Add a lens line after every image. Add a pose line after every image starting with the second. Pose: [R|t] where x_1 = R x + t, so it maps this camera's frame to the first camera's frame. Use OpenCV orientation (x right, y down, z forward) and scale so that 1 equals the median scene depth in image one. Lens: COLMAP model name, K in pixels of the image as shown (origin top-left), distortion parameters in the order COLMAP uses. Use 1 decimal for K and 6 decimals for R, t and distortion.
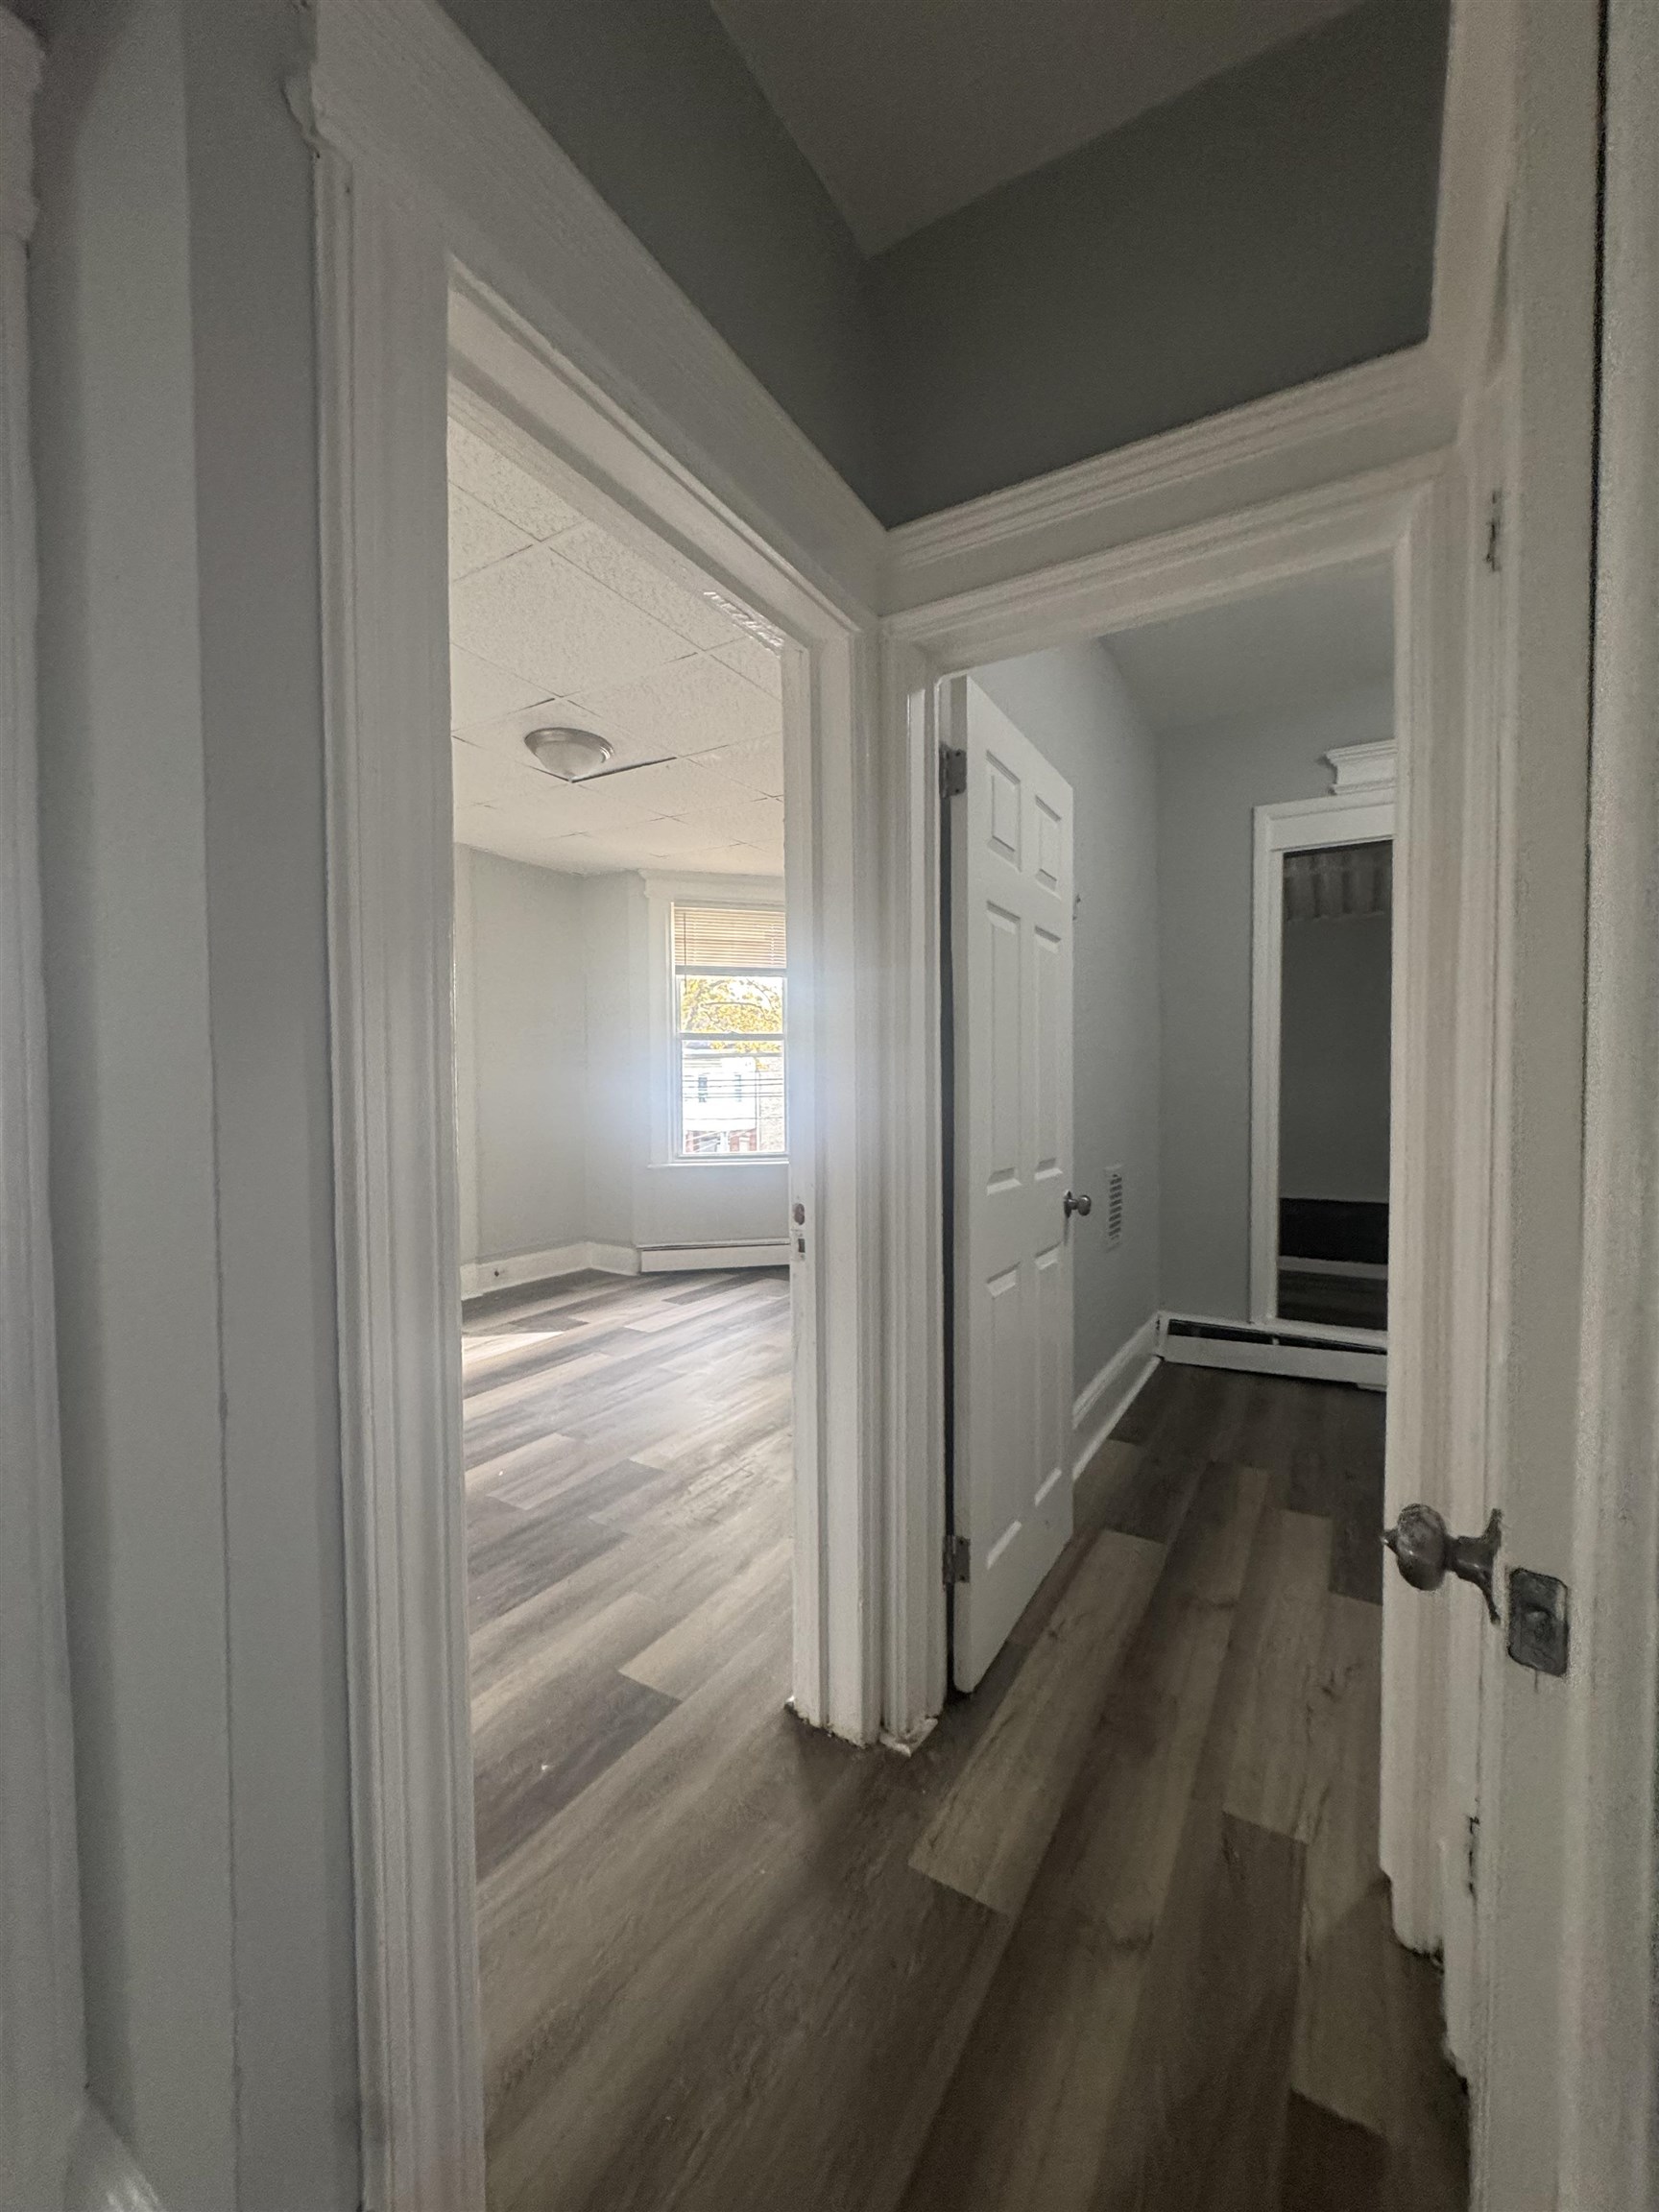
lens RADIAL K [[880.8, 0, 829.5], [0, 880.8, 1106.0], [0, 0, 1]] dist [0.001355, 0.000107]
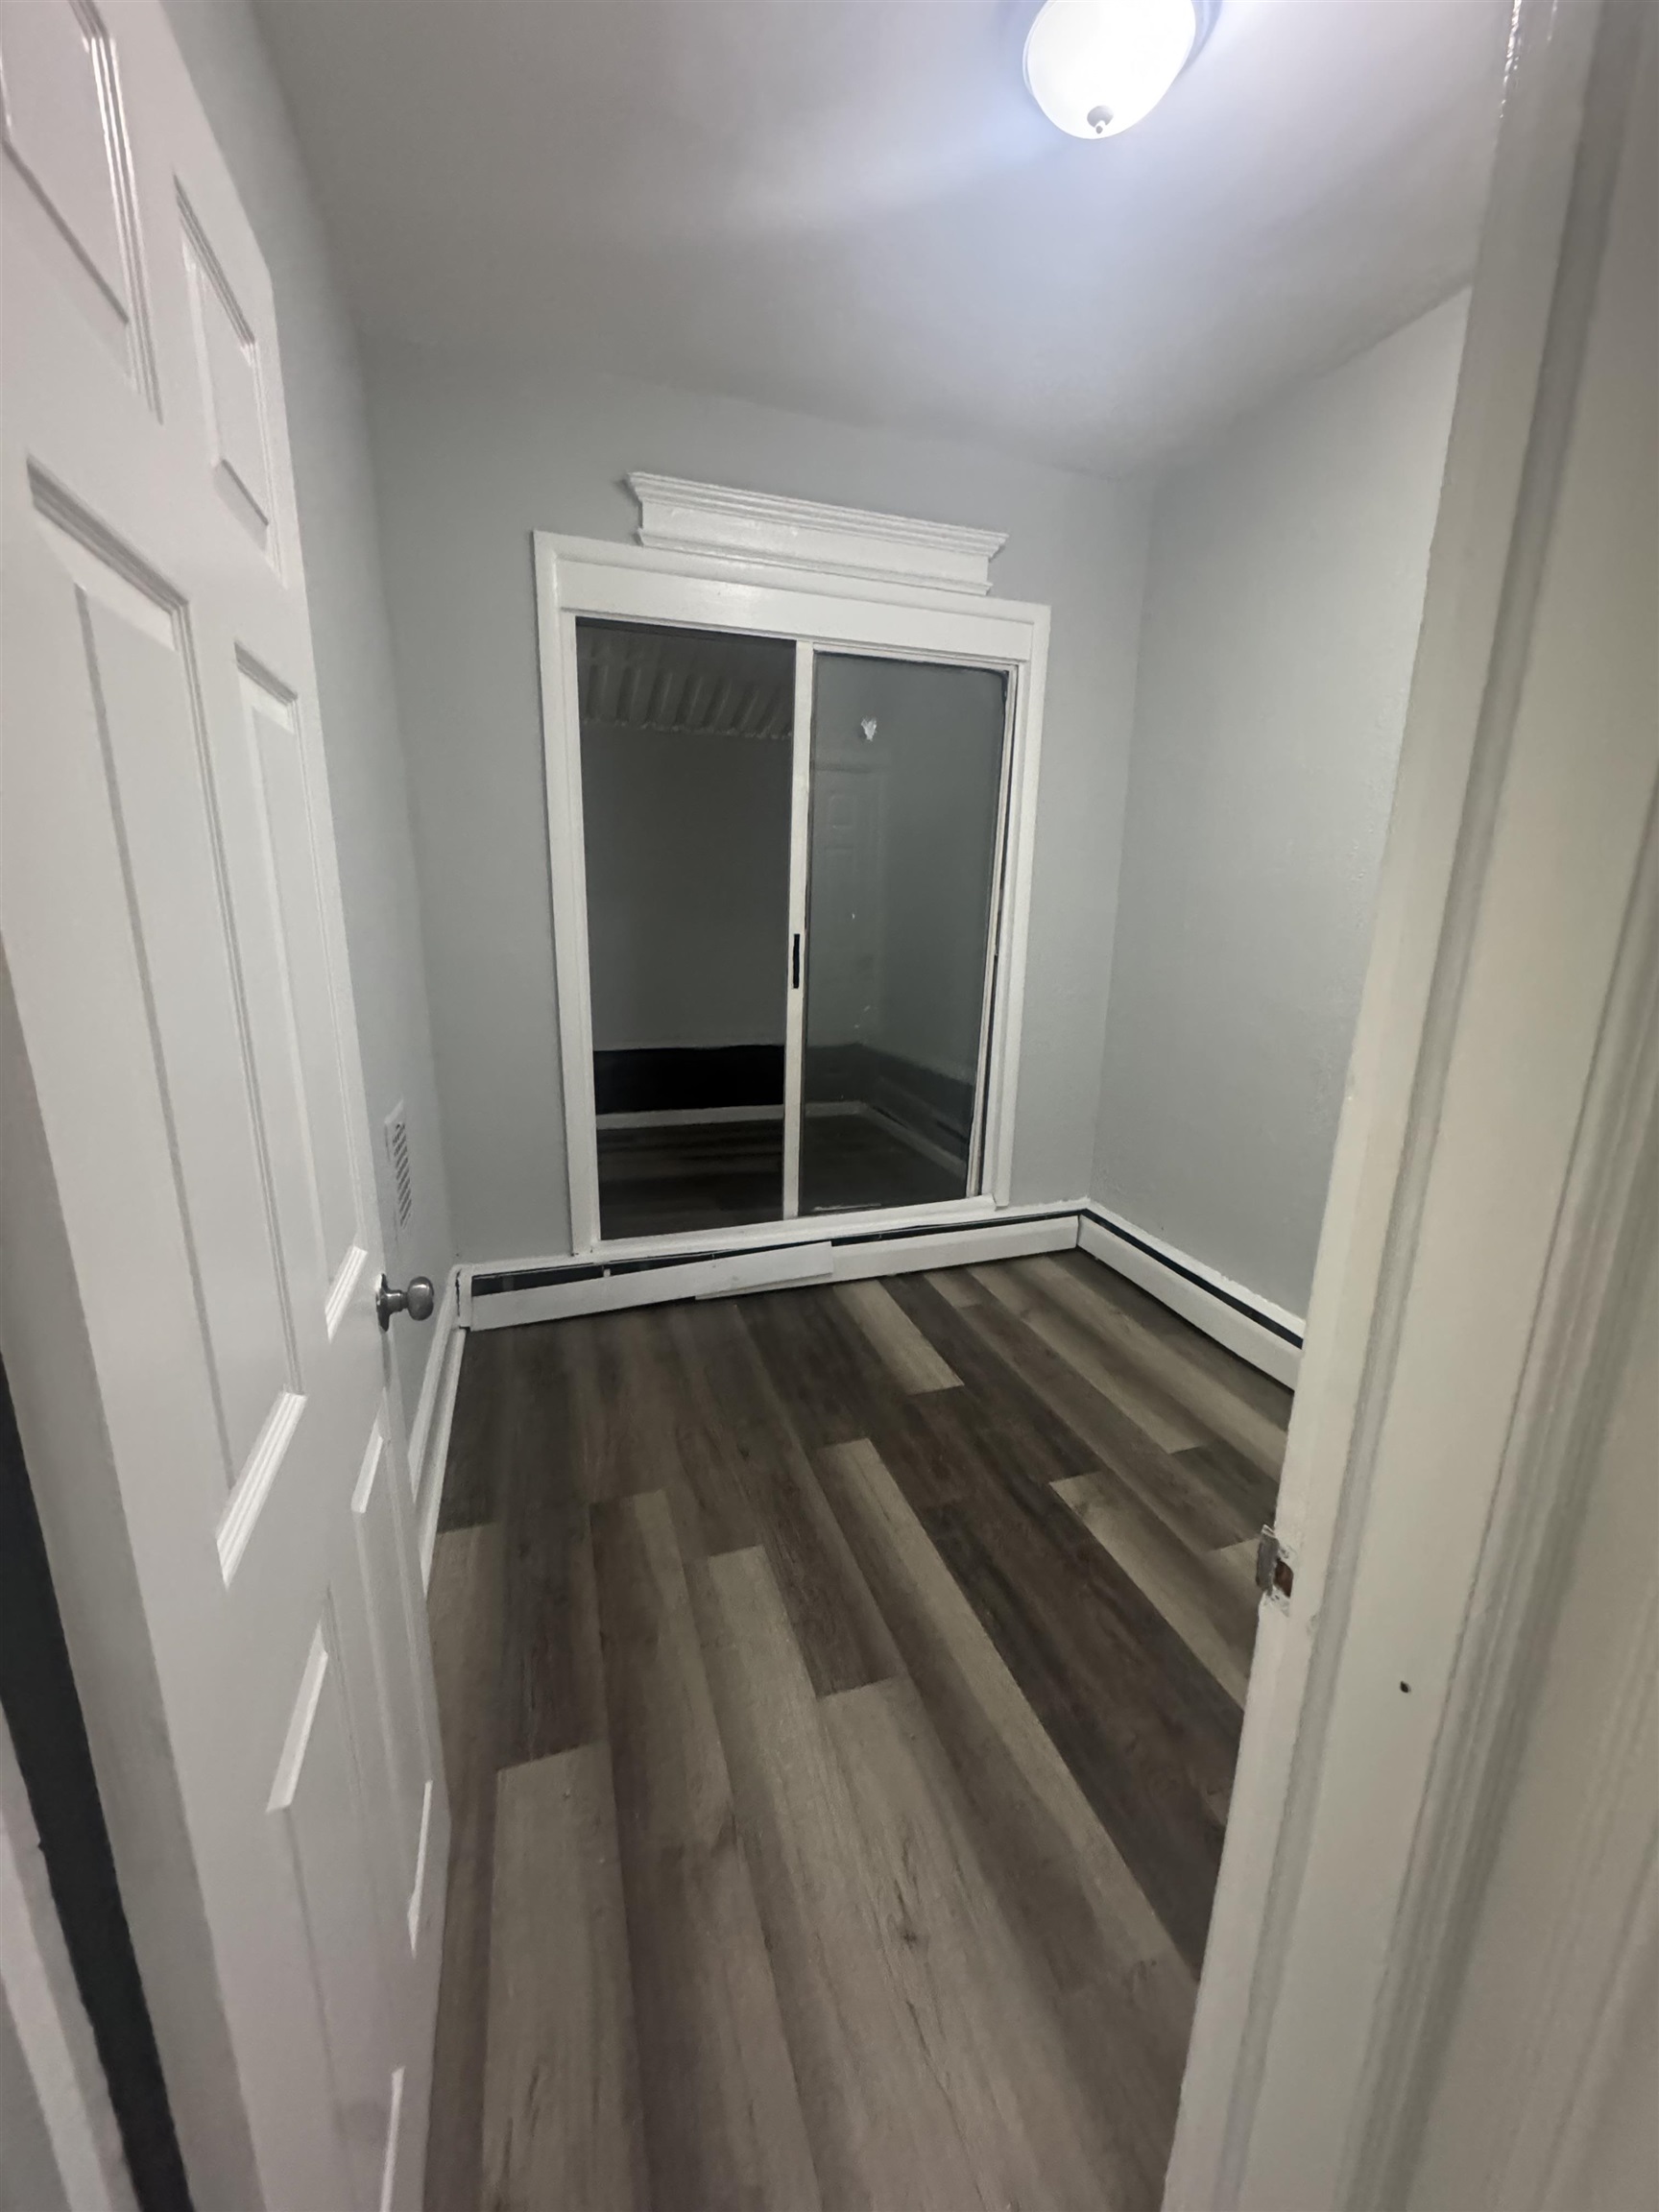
lens RADIAL K [[880.8, 0, 829.5], [0, 880.8, 1106.0], [0, 0, 1]] dist [0.001355, 0.000107]
pose [[0.648369, -0.170541, 0.741980, 0.067263], [0.004491, 0.975428, 0.220274, -0.068383], [-0.761313, -0.139486, 0.633203, 0.382930]]
